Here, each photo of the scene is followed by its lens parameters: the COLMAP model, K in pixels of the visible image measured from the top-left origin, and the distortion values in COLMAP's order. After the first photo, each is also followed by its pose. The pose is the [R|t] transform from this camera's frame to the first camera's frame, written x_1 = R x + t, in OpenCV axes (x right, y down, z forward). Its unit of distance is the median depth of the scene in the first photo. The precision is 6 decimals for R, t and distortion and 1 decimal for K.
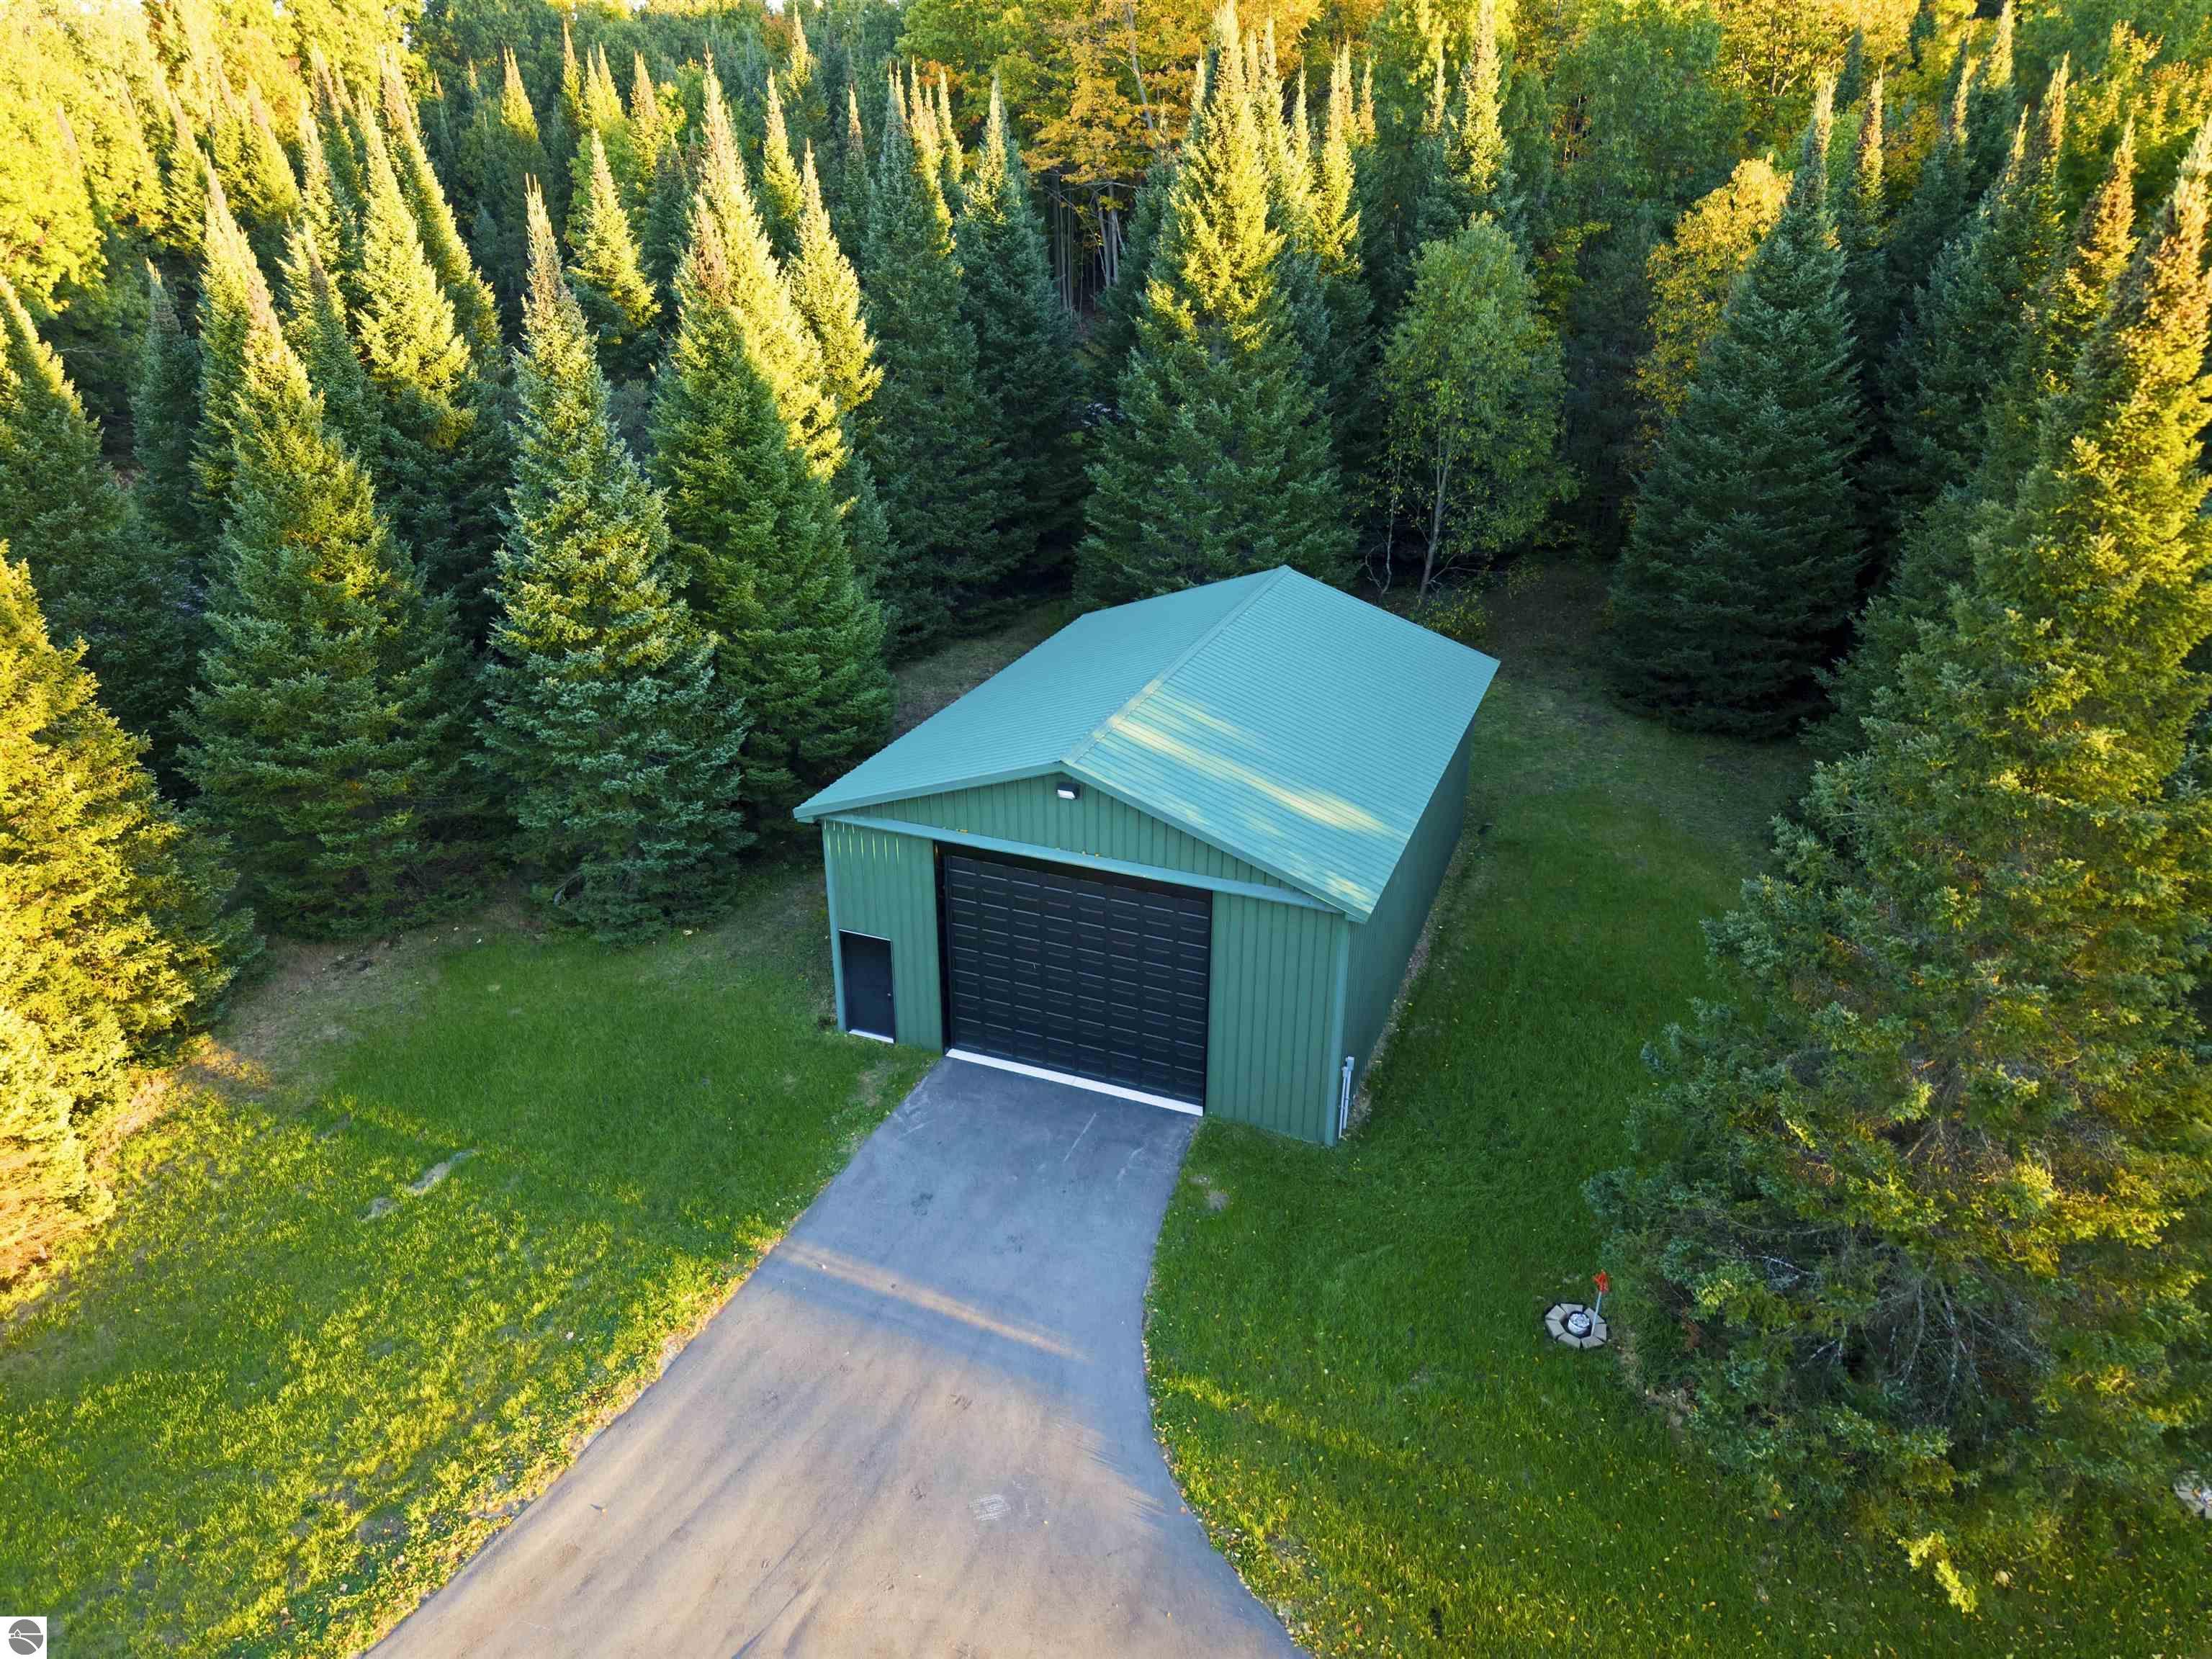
lens RADIAL K [[1475.4, 0, 1101.8], [0, 1475.4, 823.0], [0, 0, 1]] dist [0.031777, -0.034197]
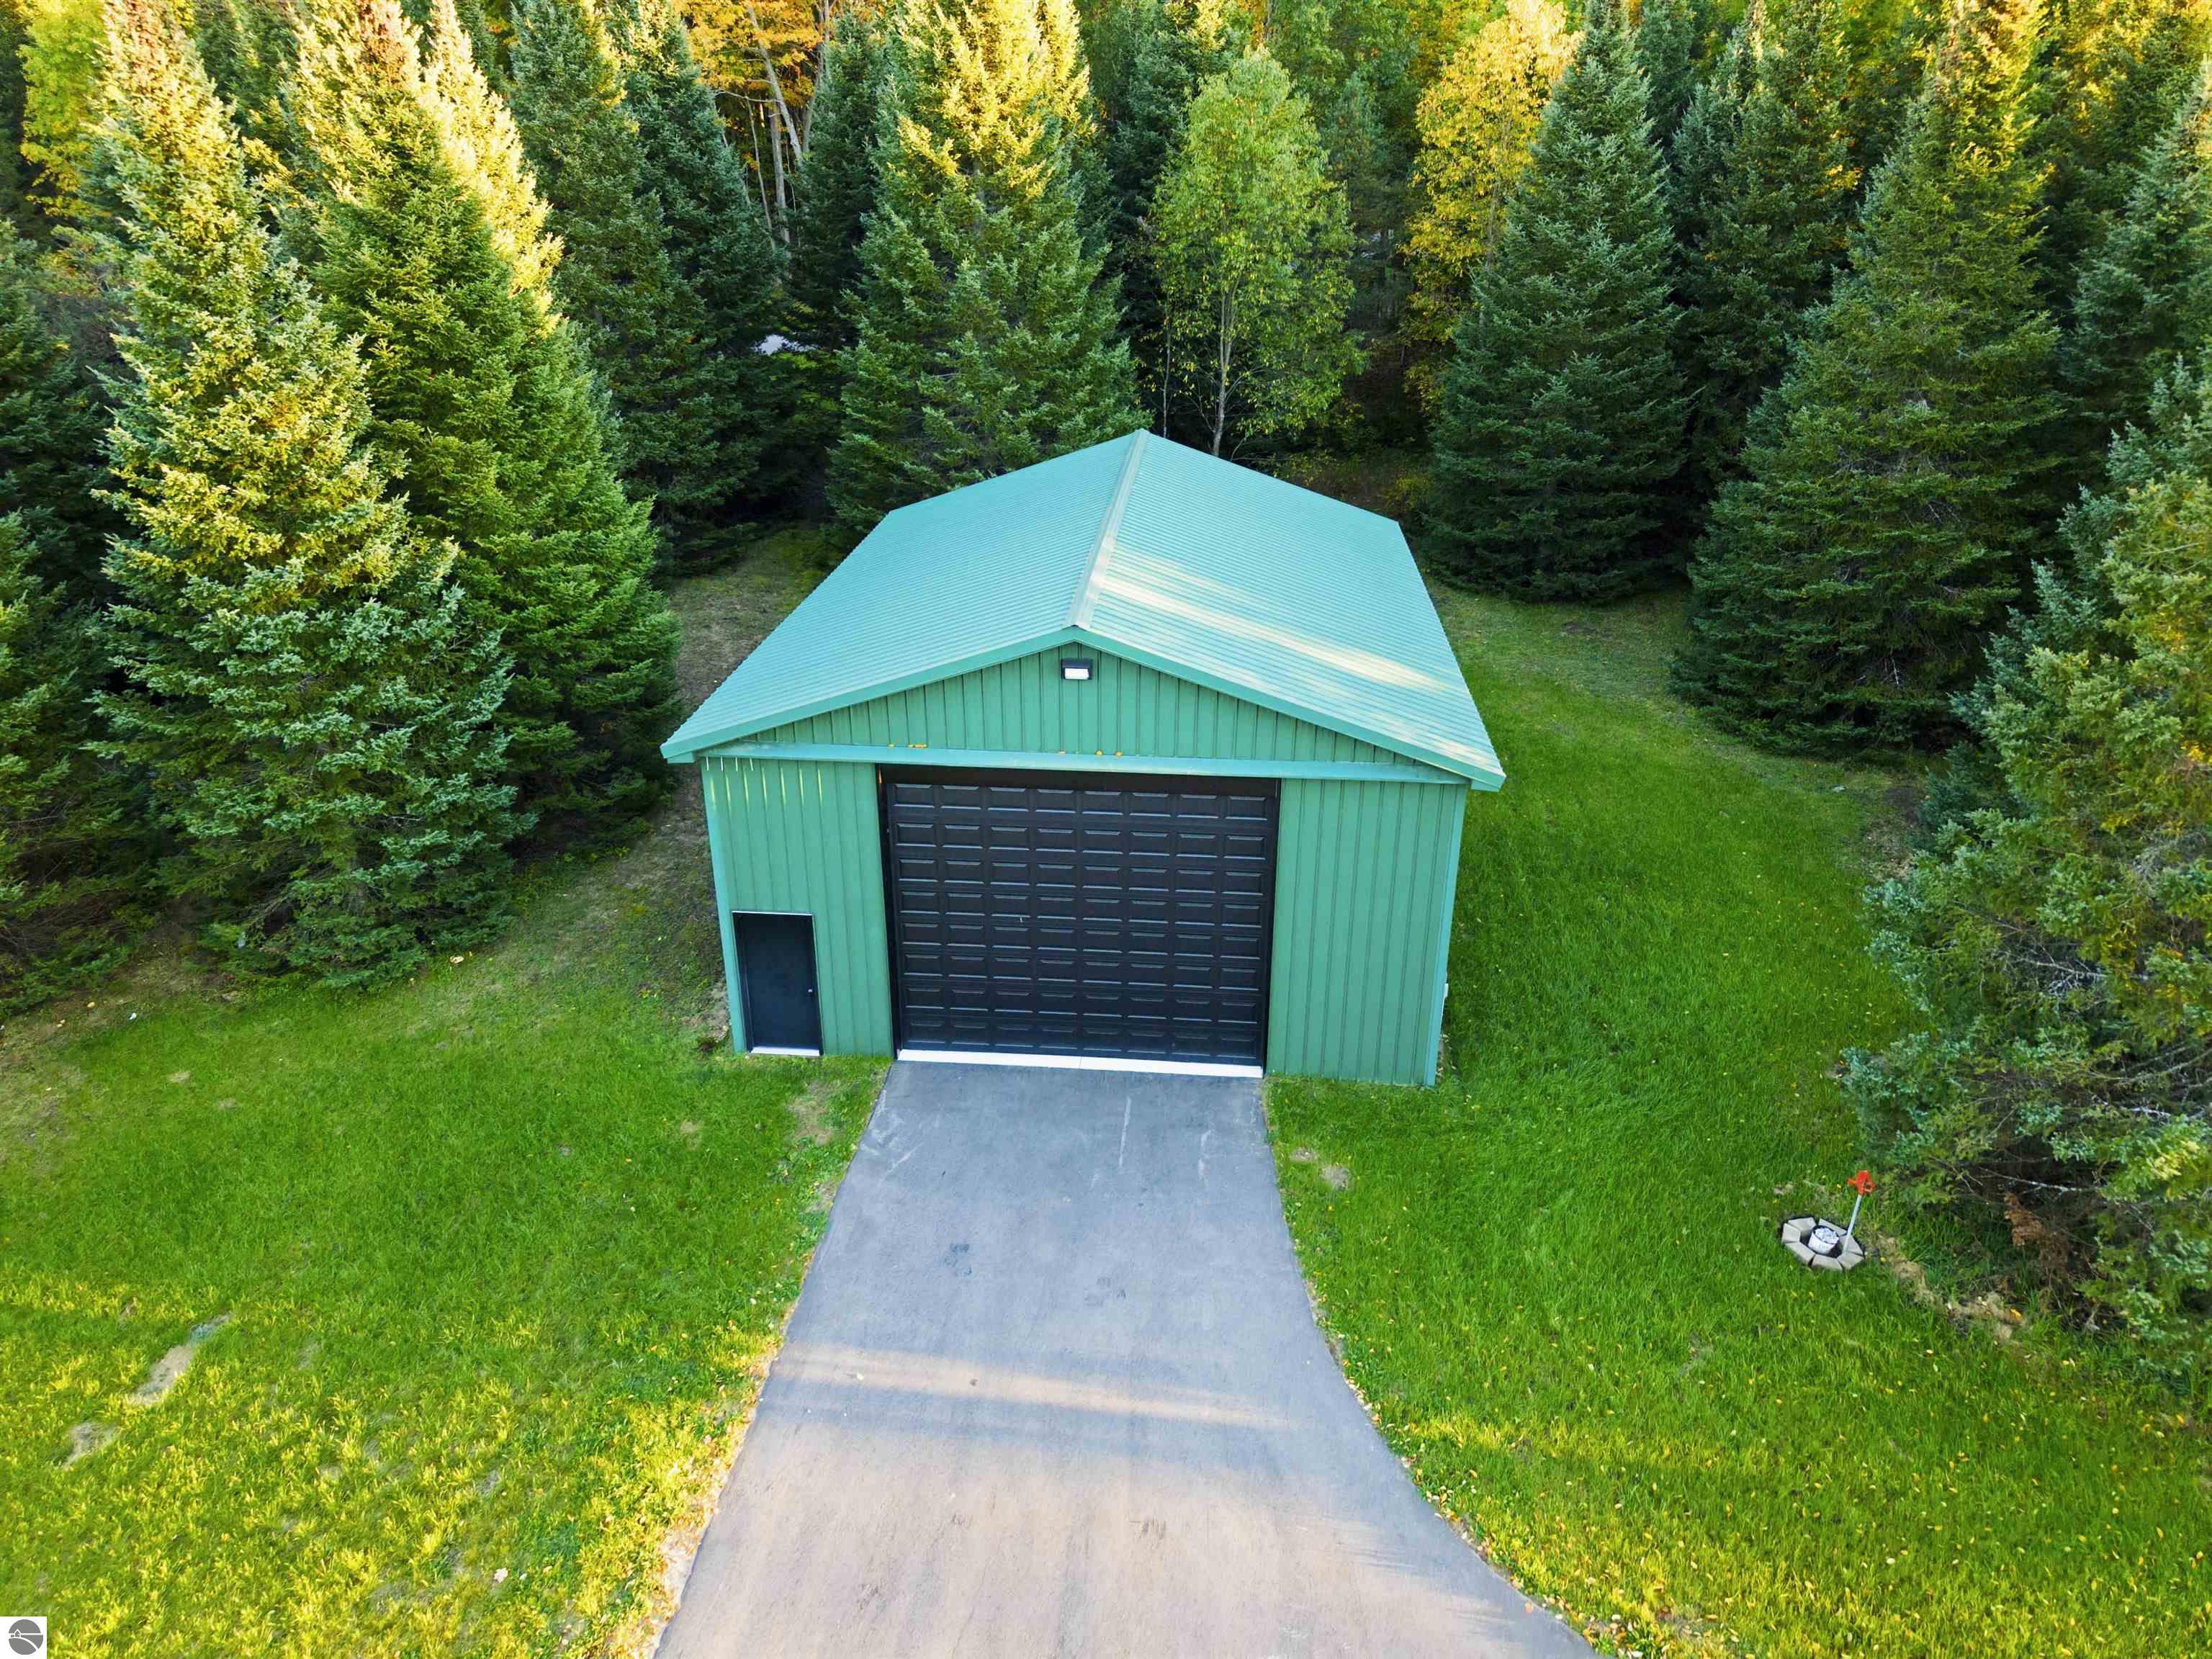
lens RADIAL K [[1481.1, 0, 1104.7], [0, 1481.1, 820.5], [0, 0, 1]] dist [0.005605, 0.001972]
pose [[0.955544, -0.121796, 0.268517, -0.173984], [0.120972, 0.992461, 0.019674, 0.032480], [-0.268889, 0.013684, 0.963074, 0.226642]]
